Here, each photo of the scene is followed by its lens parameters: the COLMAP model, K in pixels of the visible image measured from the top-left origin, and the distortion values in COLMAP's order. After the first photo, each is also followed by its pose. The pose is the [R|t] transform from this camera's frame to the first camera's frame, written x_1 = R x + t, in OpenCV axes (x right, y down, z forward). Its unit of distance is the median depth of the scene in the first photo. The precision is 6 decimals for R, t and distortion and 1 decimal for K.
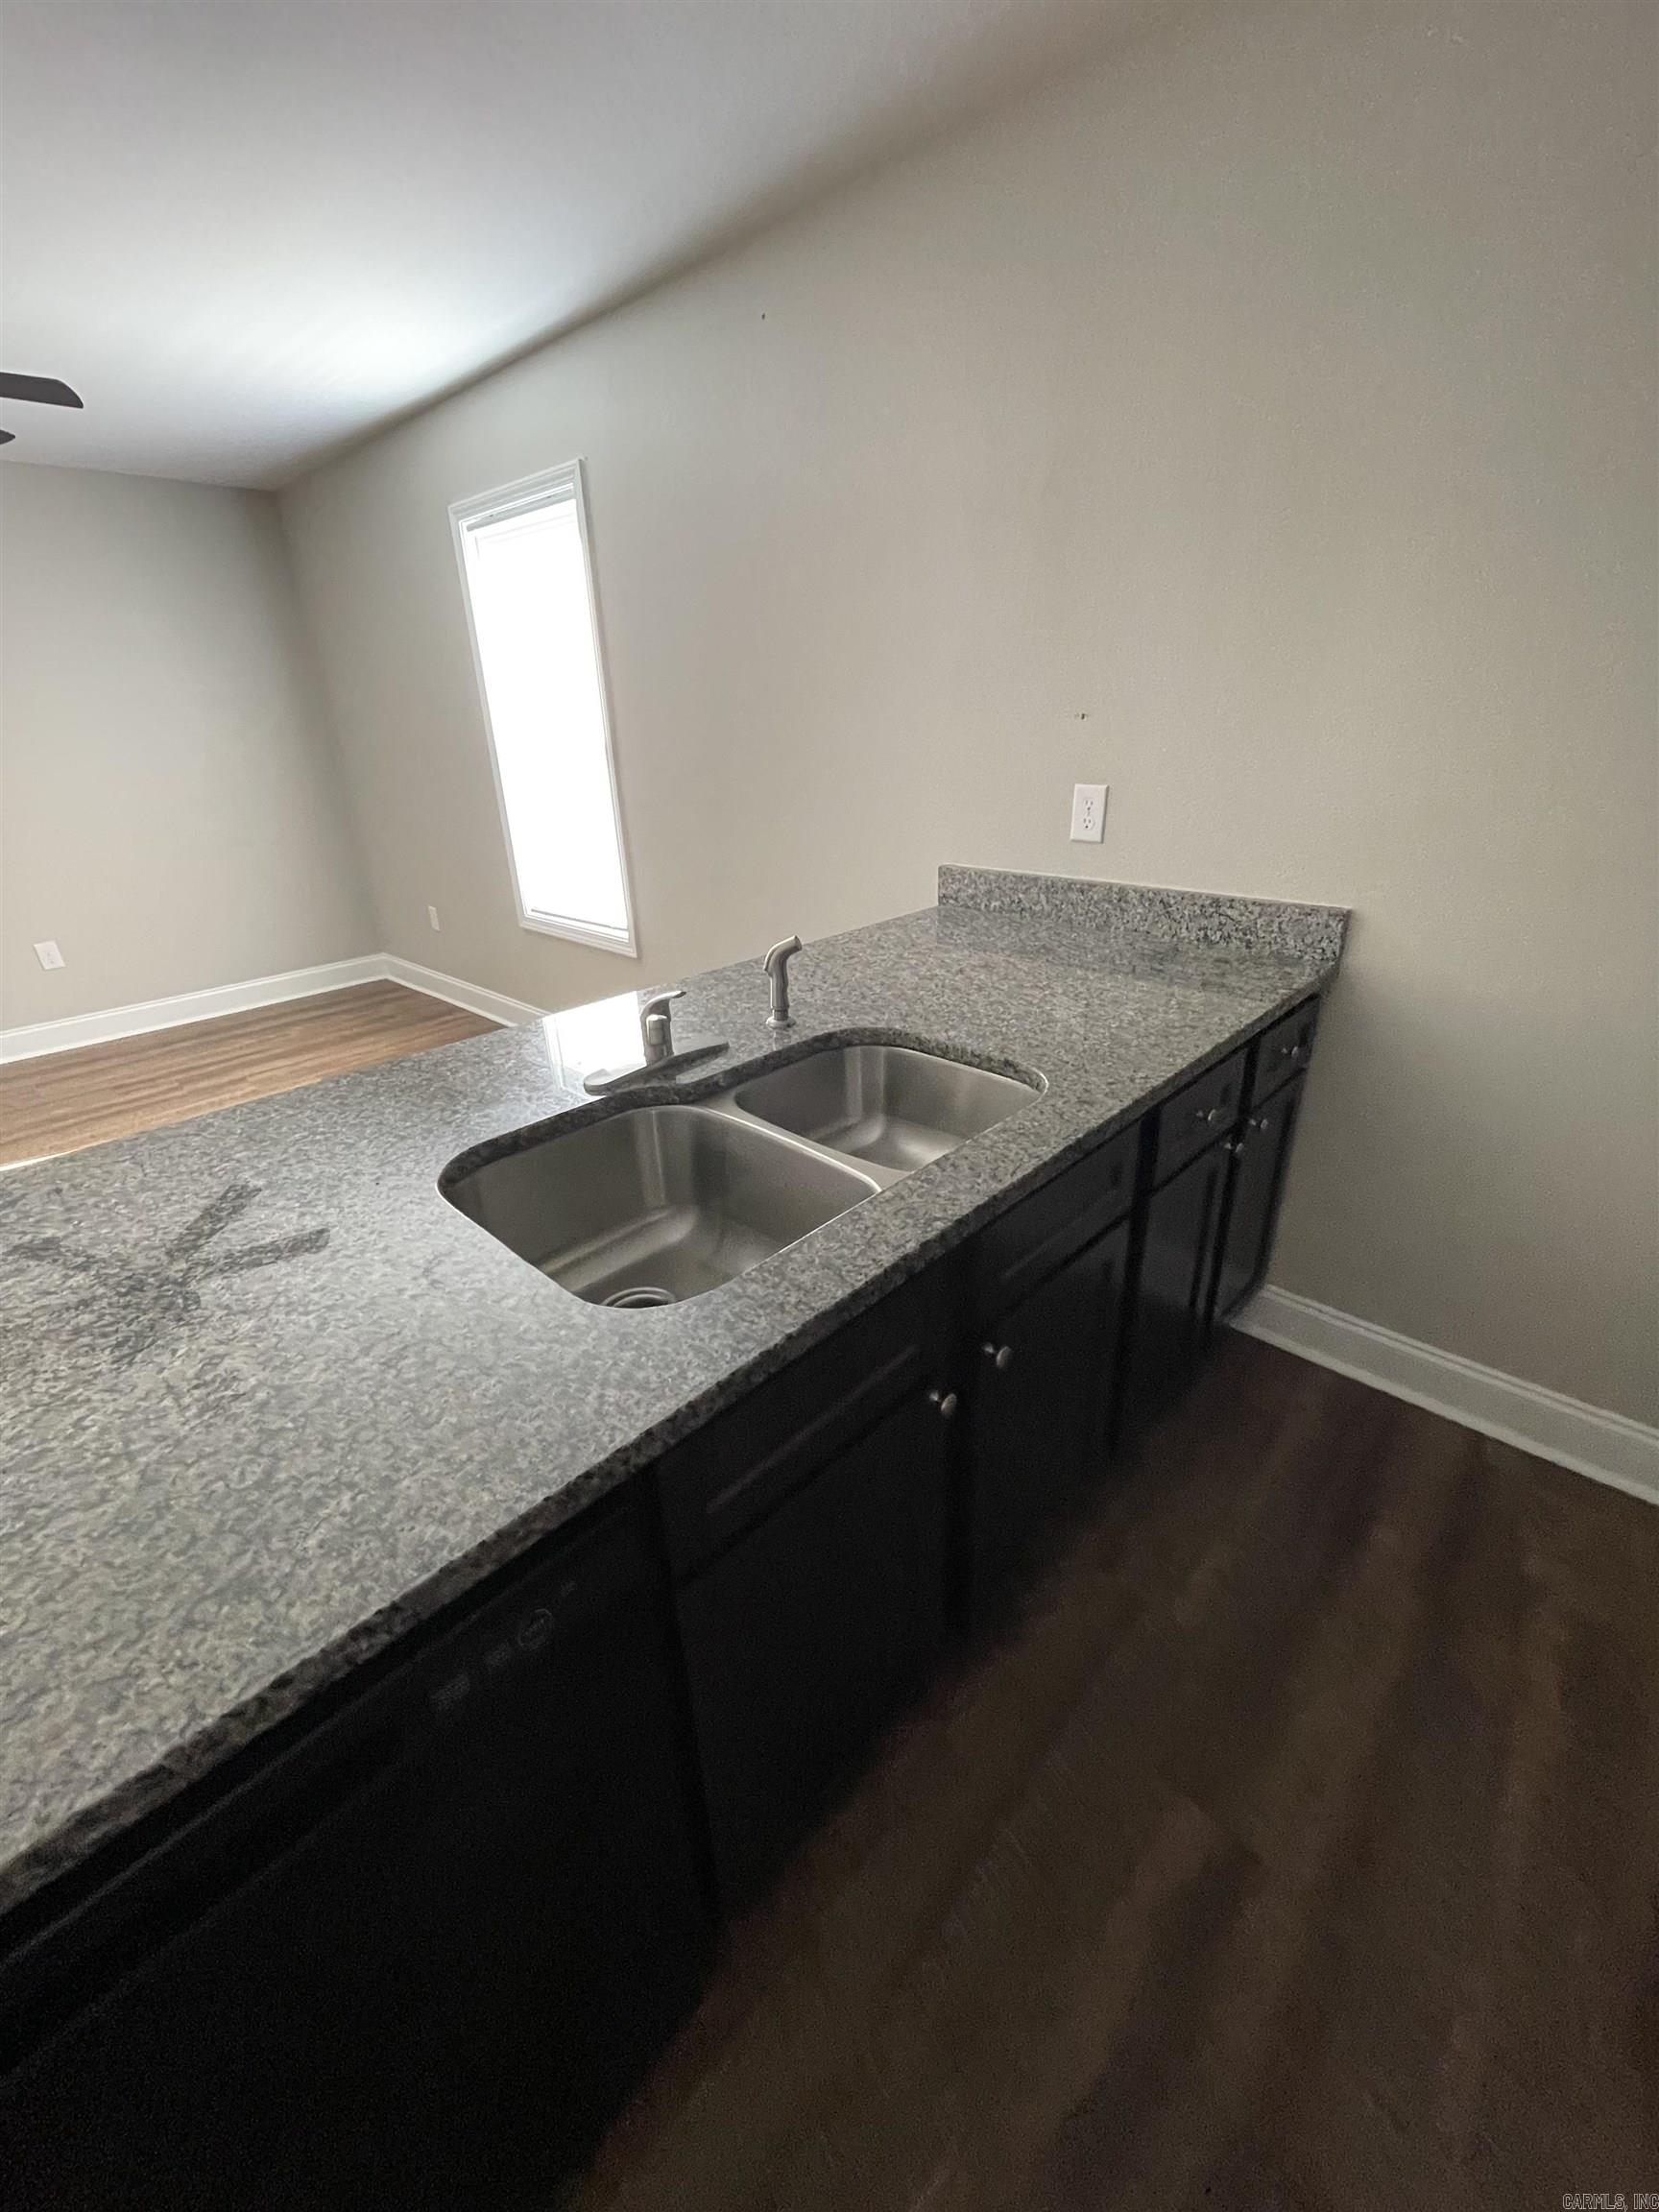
lens RADIAL K [[895.6, 0, 827.1], [0, 895.6, 1097.1], [0, 0, 1]] dist [-0.000818, -0.000032]
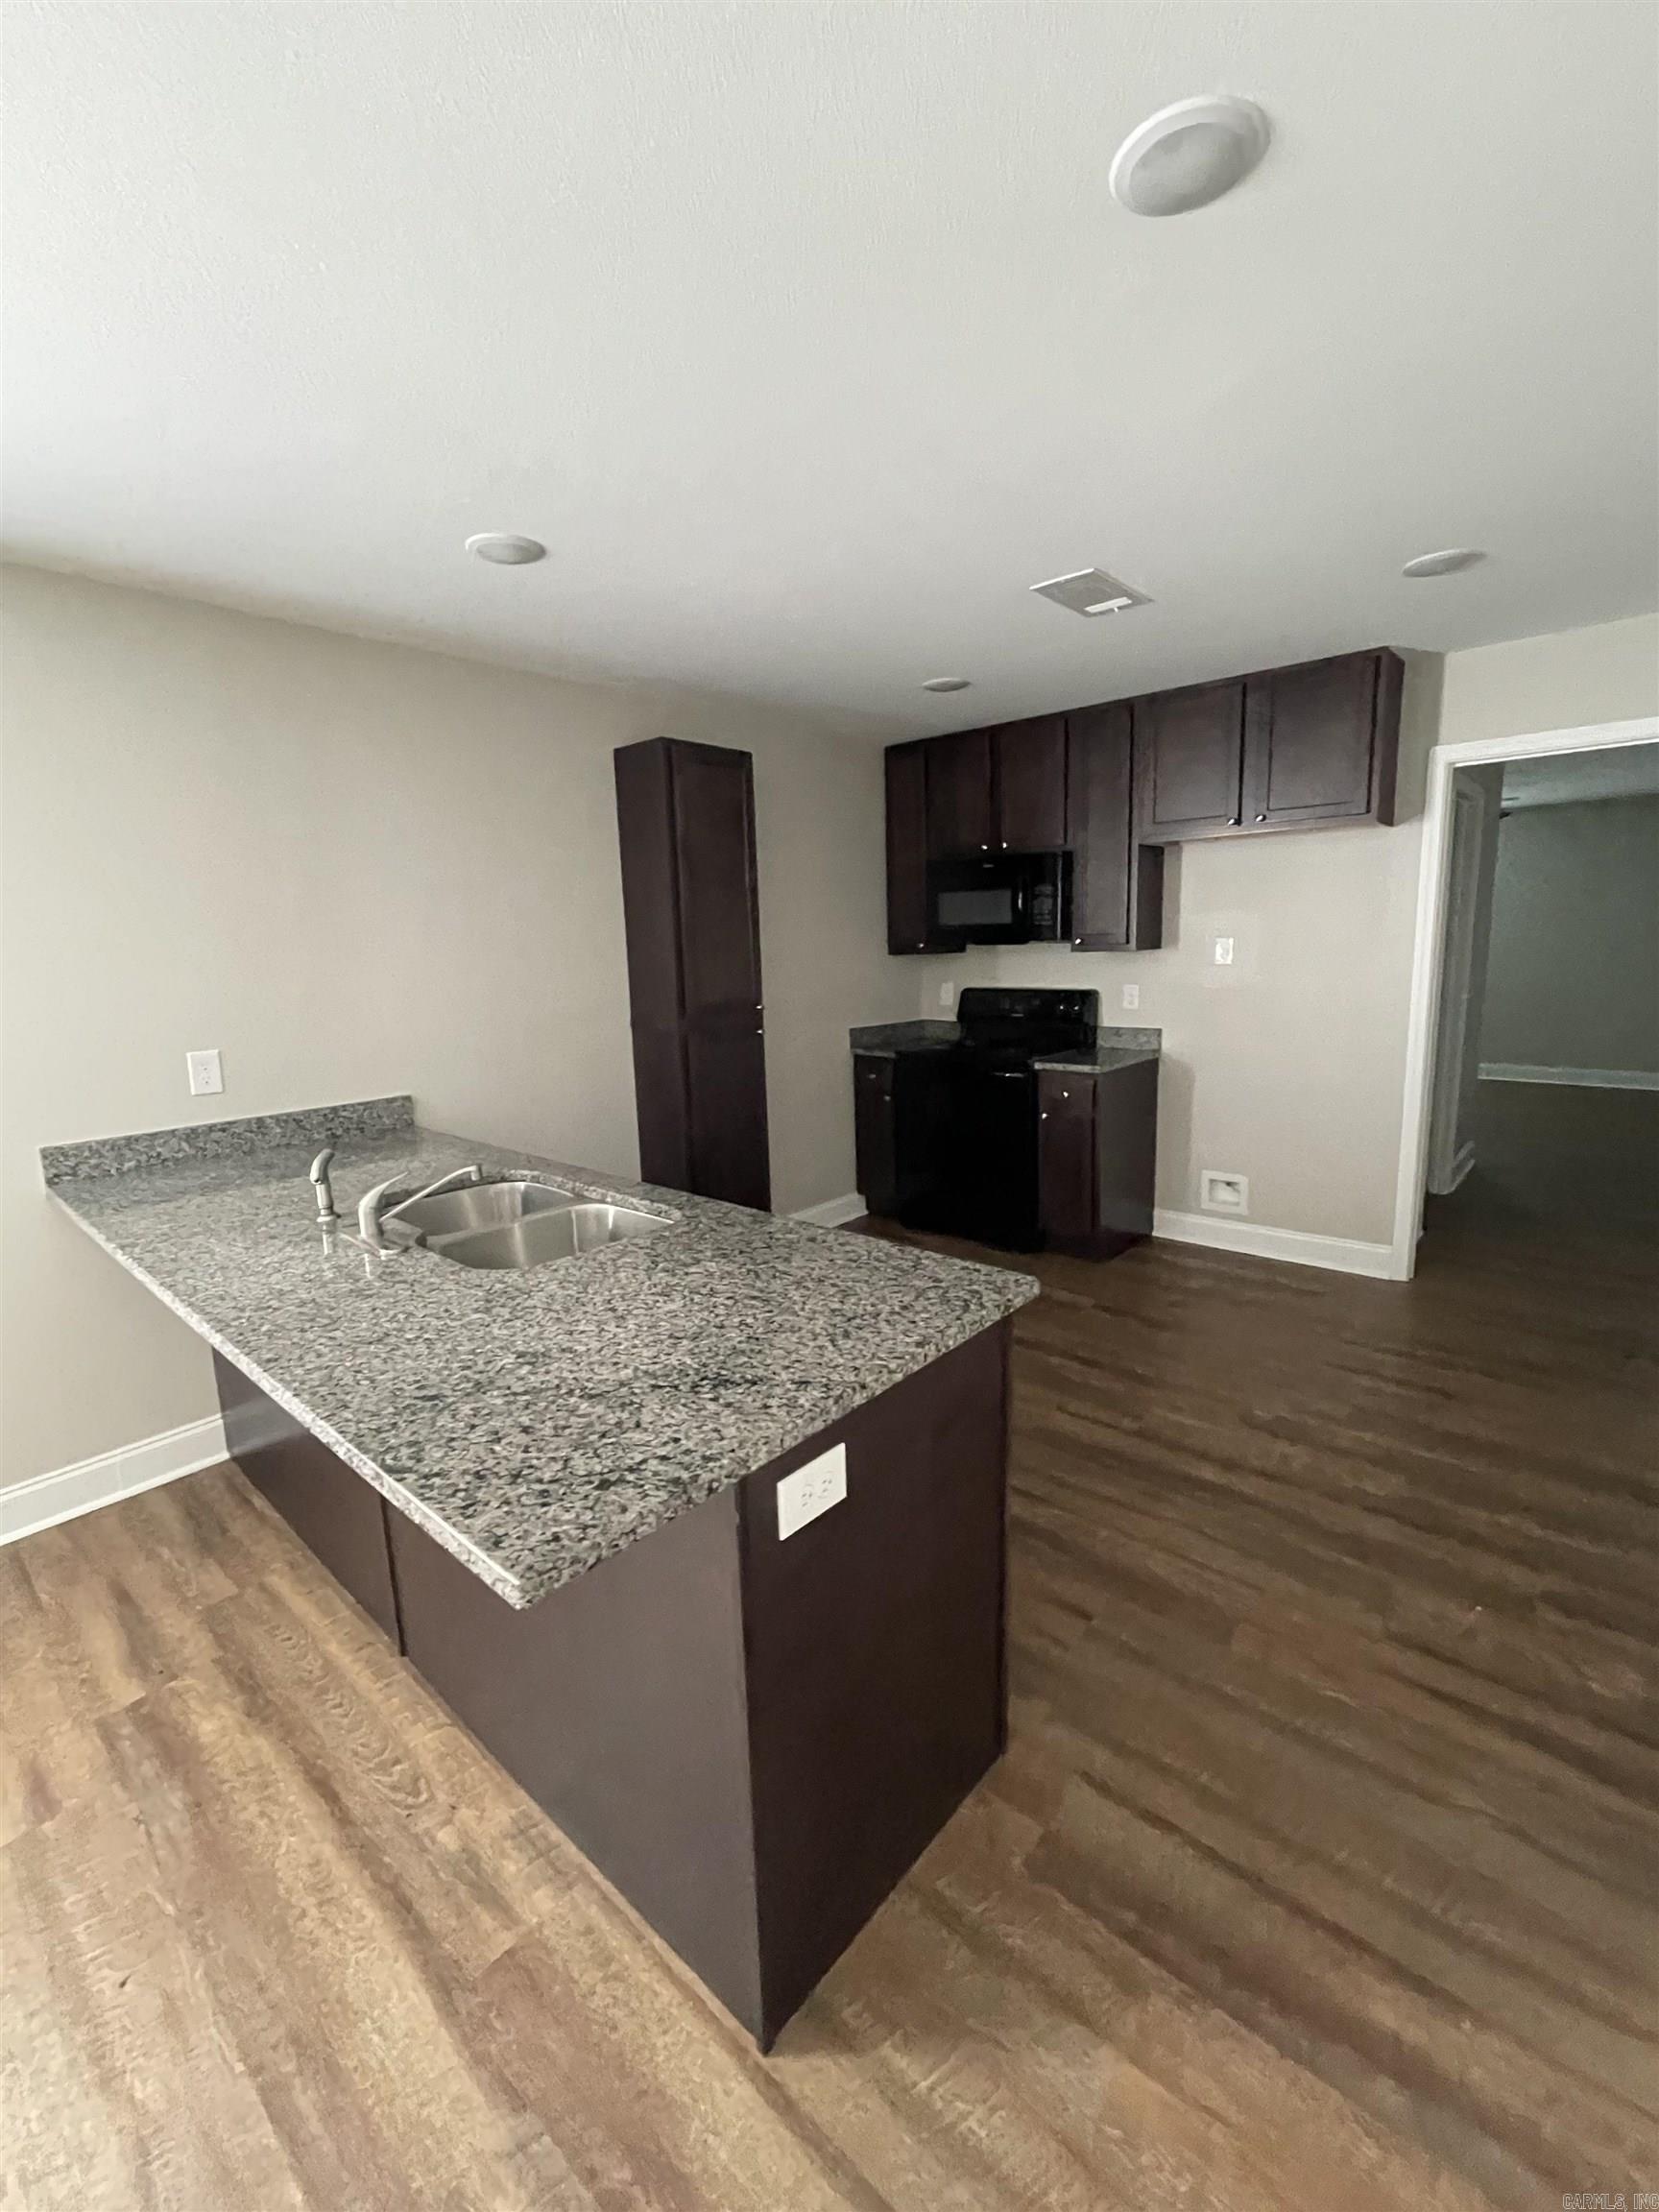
lens RADIAL K [[937.2, 0, 839.1], [0, 937.2, 1105.3], [0, 0, 1]] dist [-0.001407, -0.000146]
pose [[-0.055814, -0.137830, 0.988882, -1.062799], [0.430780, 0.890174, 0.148386, -0.083484], [-0.900730, 0.434272, 0.009690, 0.193058]]
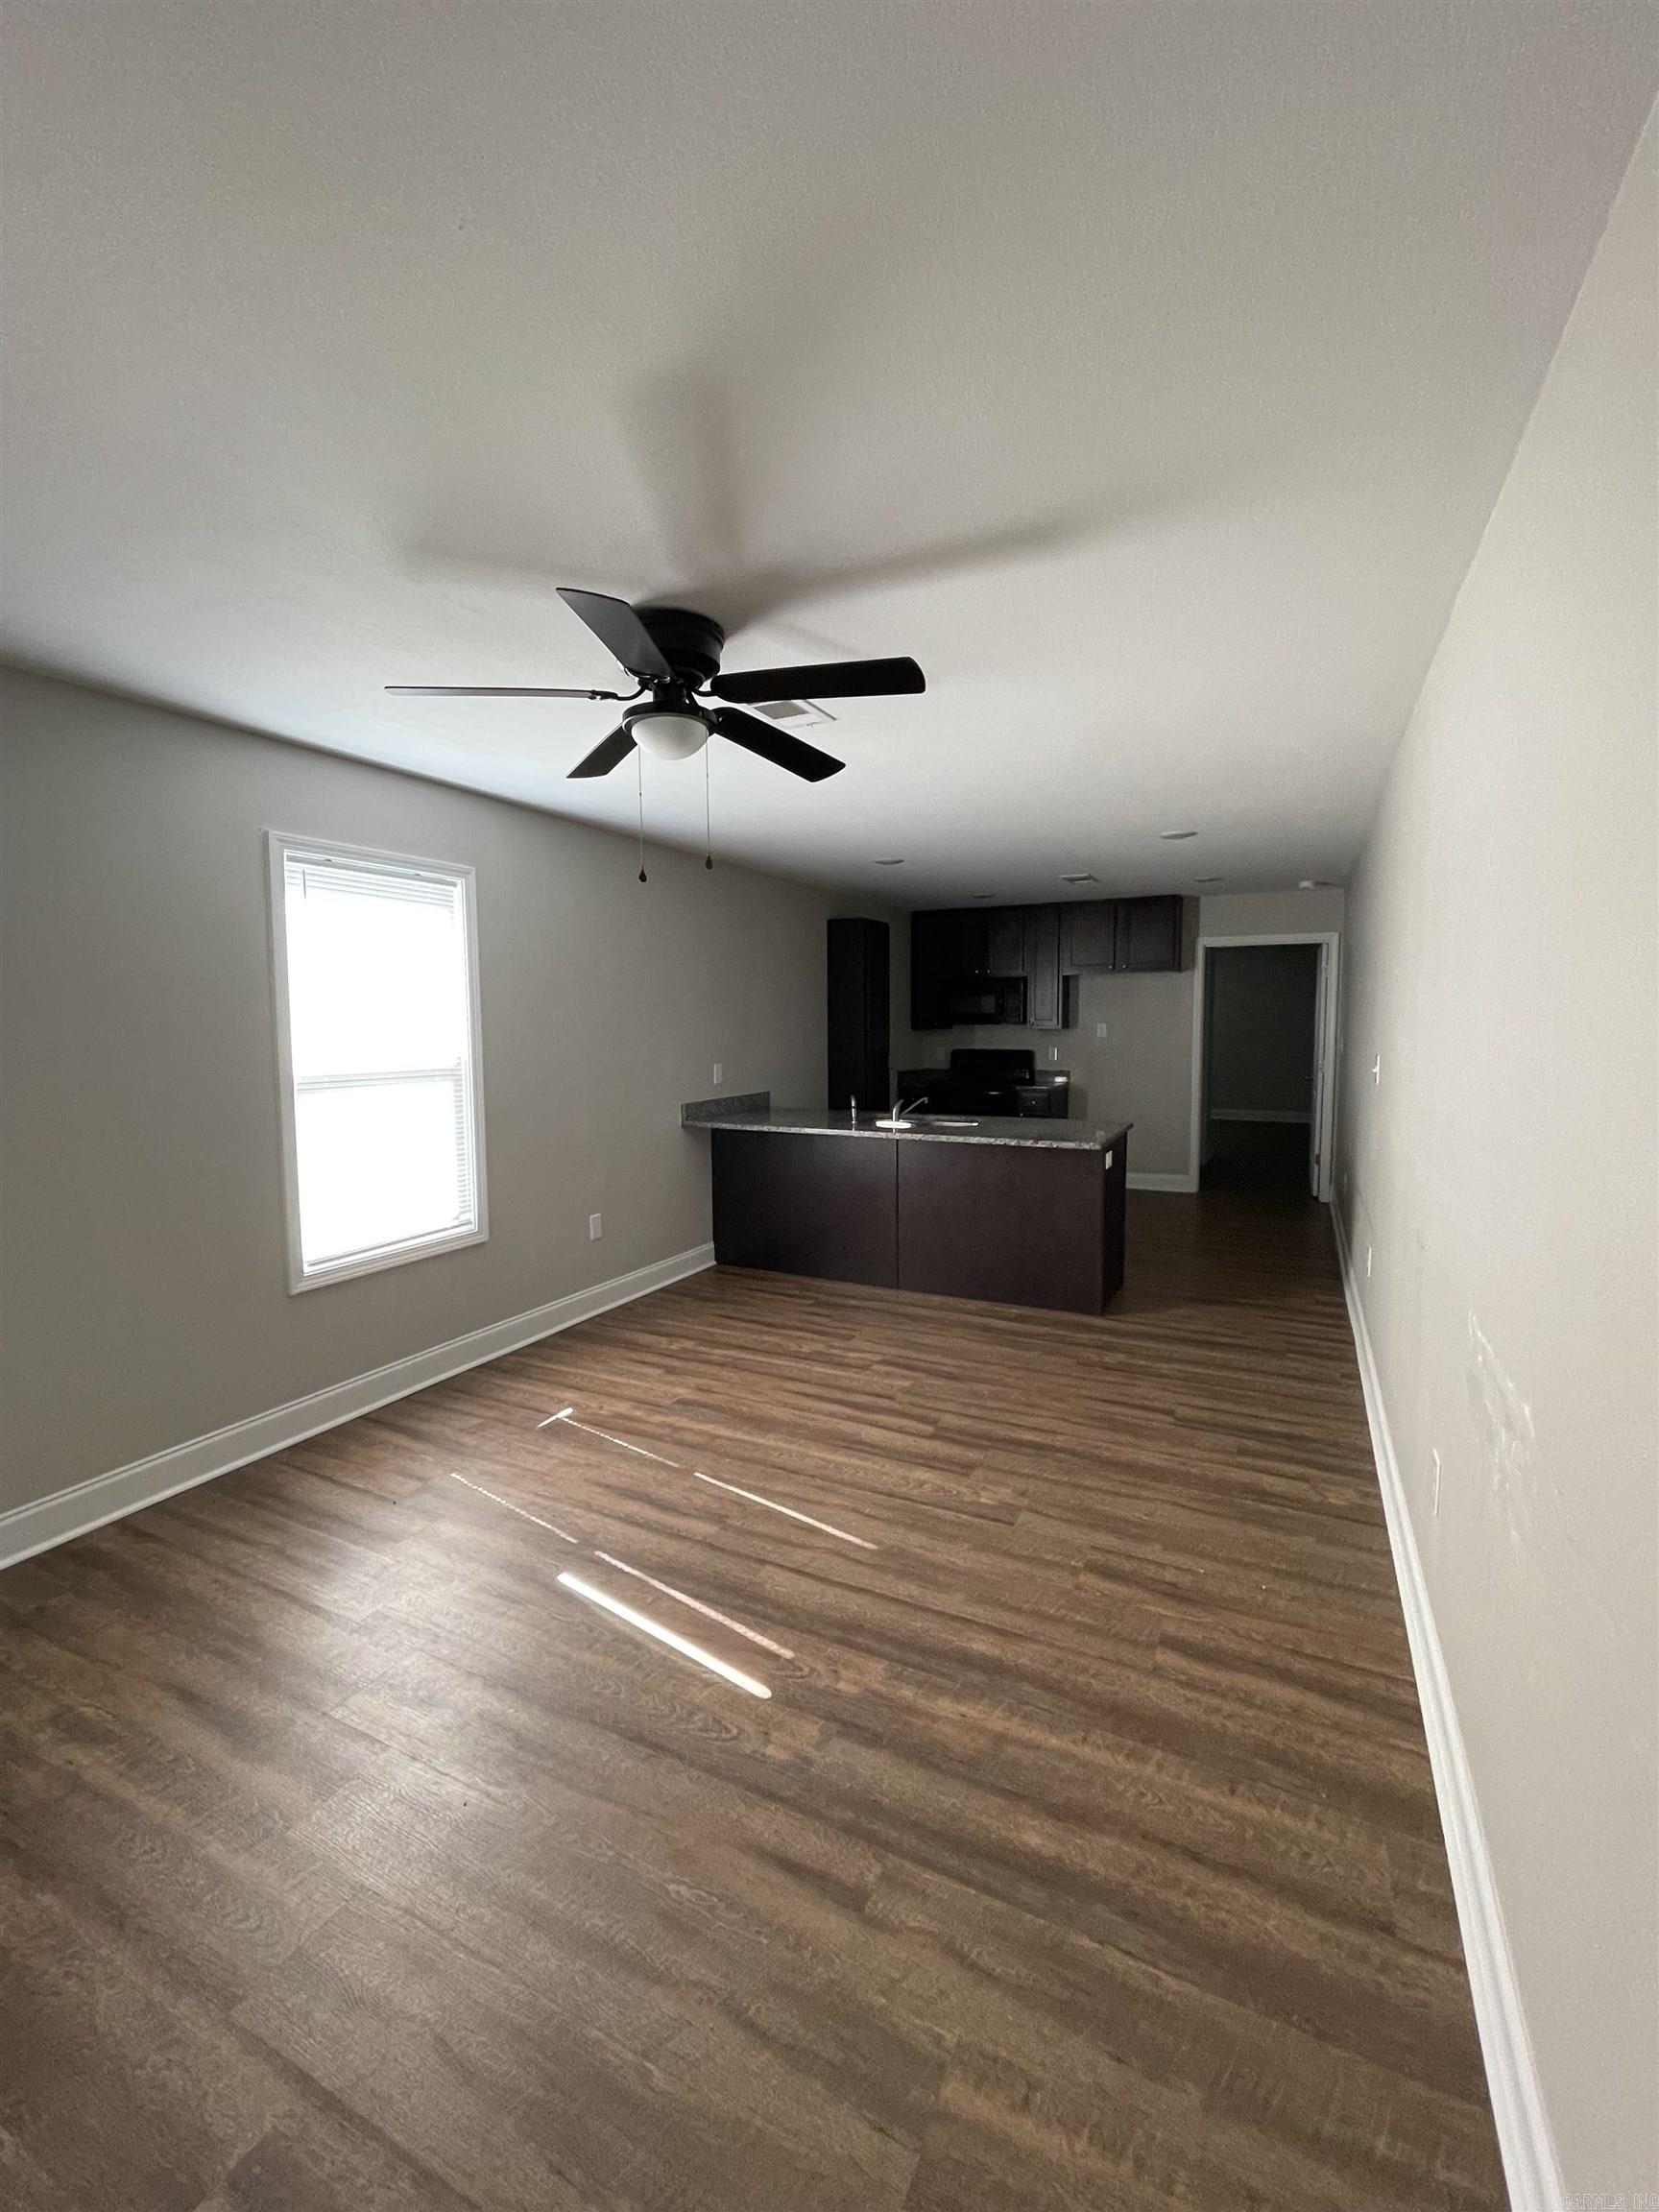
lens RADIAL K [[895.6, 0, 827.1], [0, 895.6, 1097.1], [0, 0, 1]] dist [-0.000818, -0.000032]
pose [[-0.287934, -0.043780, 0.956649, -2.369731], [0.402582, 0.900863, 0.162397, -0.552844], [-0.868920, 0.431890, -0.241764, 1.376892]]
